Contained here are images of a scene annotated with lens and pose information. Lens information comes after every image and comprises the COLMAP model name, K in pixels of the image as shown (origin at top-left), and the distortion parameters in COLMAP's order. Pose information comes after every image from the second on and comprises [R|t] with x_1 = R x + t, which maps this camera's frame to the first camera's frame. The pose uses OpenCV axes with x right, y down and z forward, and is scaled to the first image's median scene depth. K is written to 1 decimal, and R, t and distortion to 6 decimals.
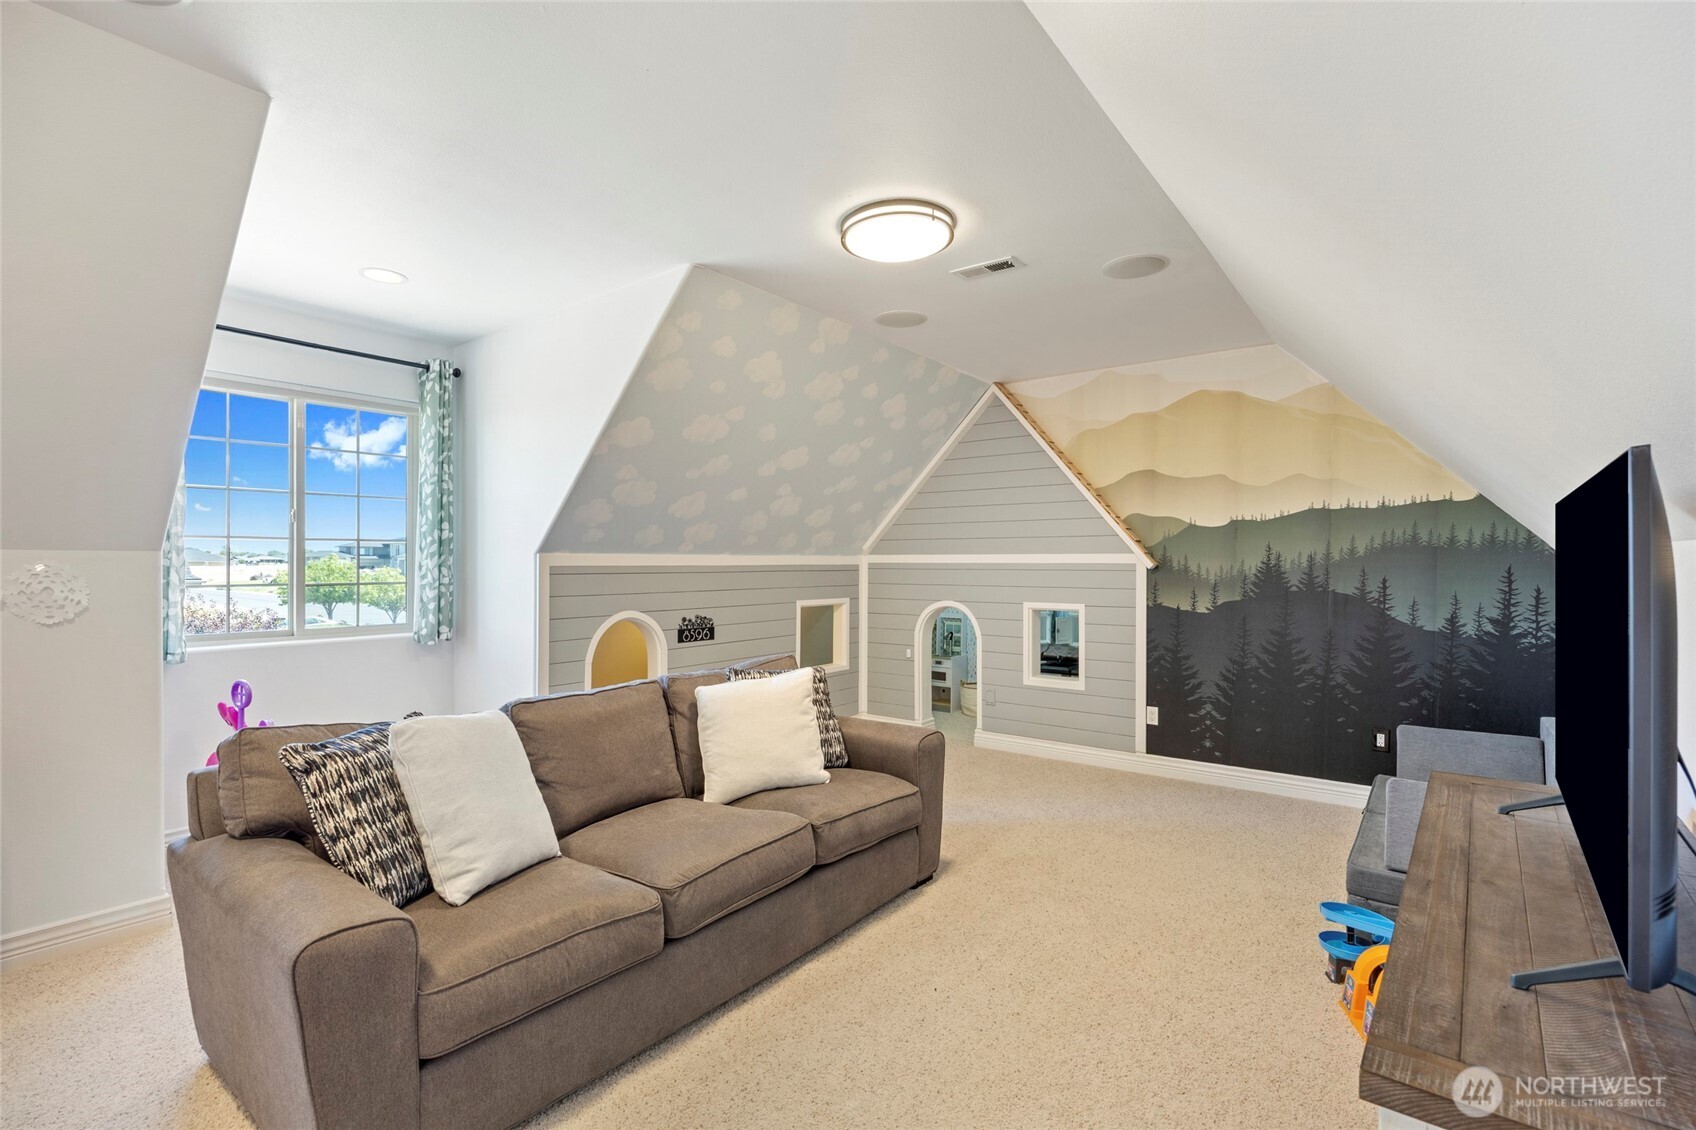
lens RADIAL K [[789.4, 0, 845.7], [0, 789.4, 568.6], [0, 0, 1]] dist [-0.002634, -0.000215]
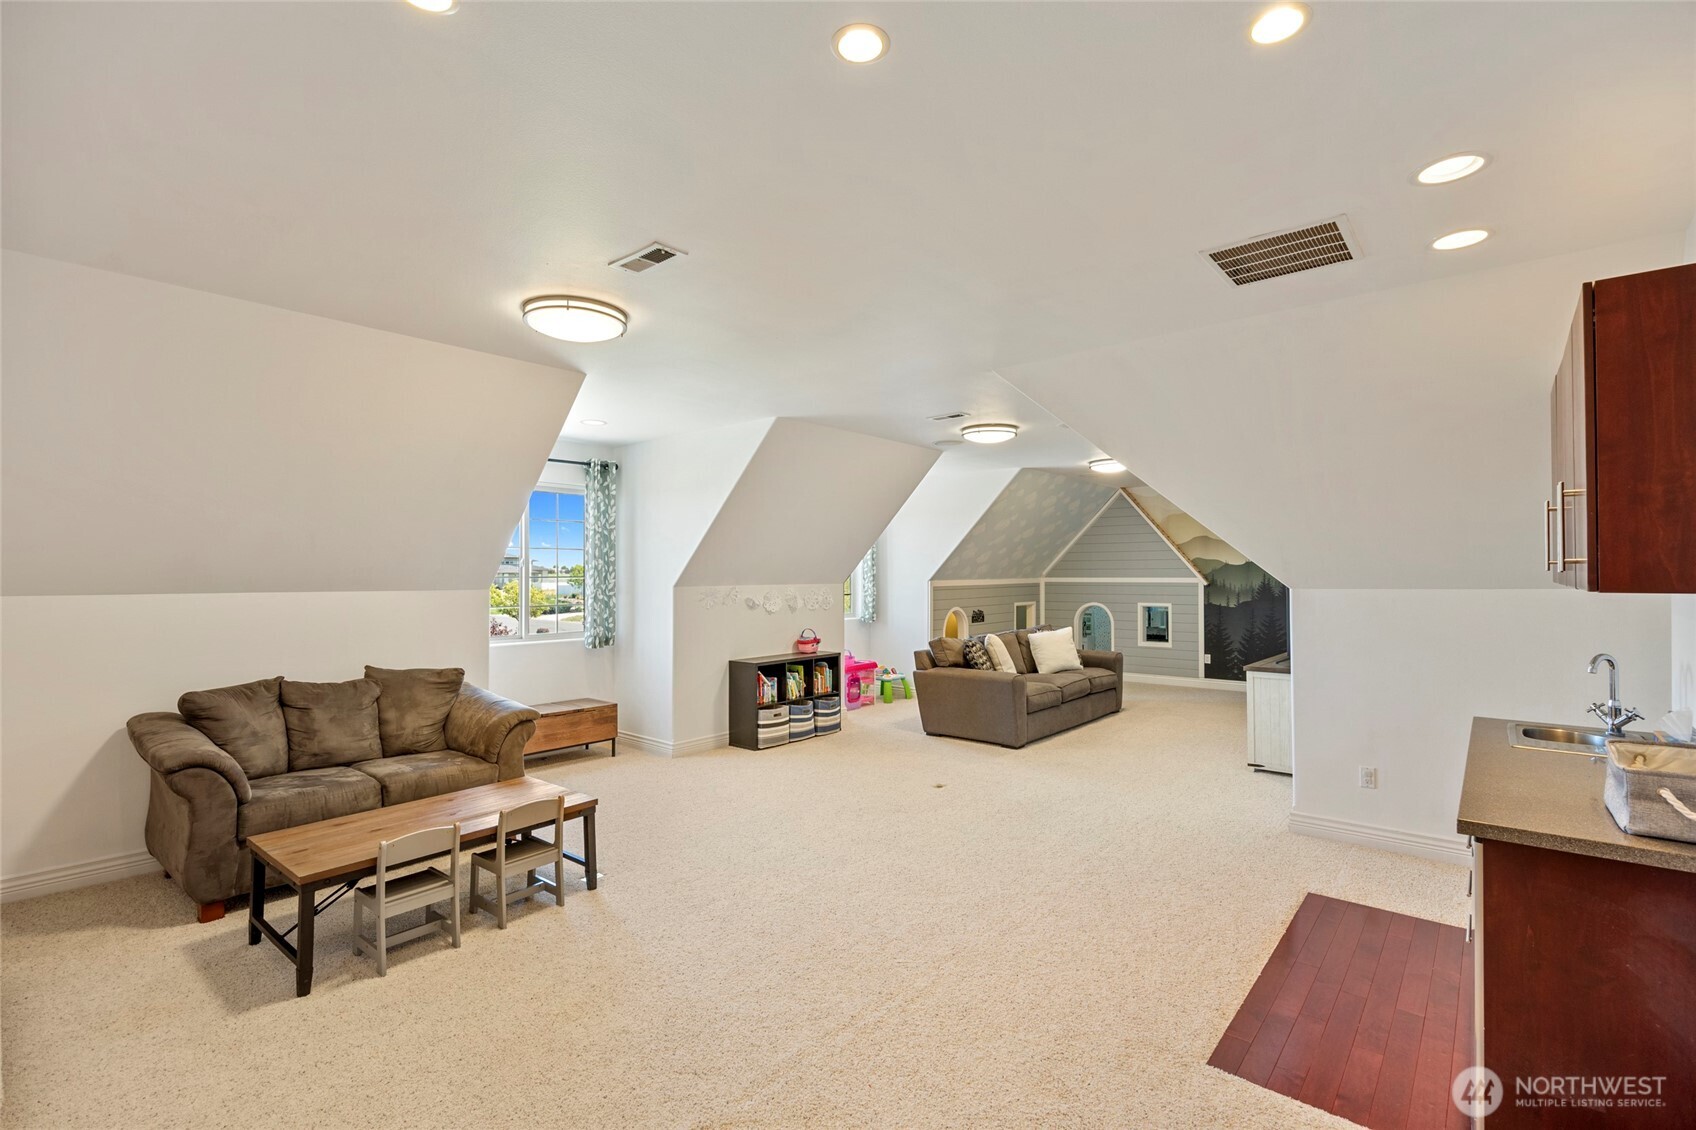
lens RADIAL K [[762.6, 0, 853.9], [0, 762.6, 571.9], [0, 0, 1]] dist [-0.011726, 0.000155]
pose [[0.998346, -0.005790, -0.057203, -0.401169], [0.005252, 0.999941, -0.009546, -0.020674], [0.057254, 0.009230, 0.998317, -0.994440]]
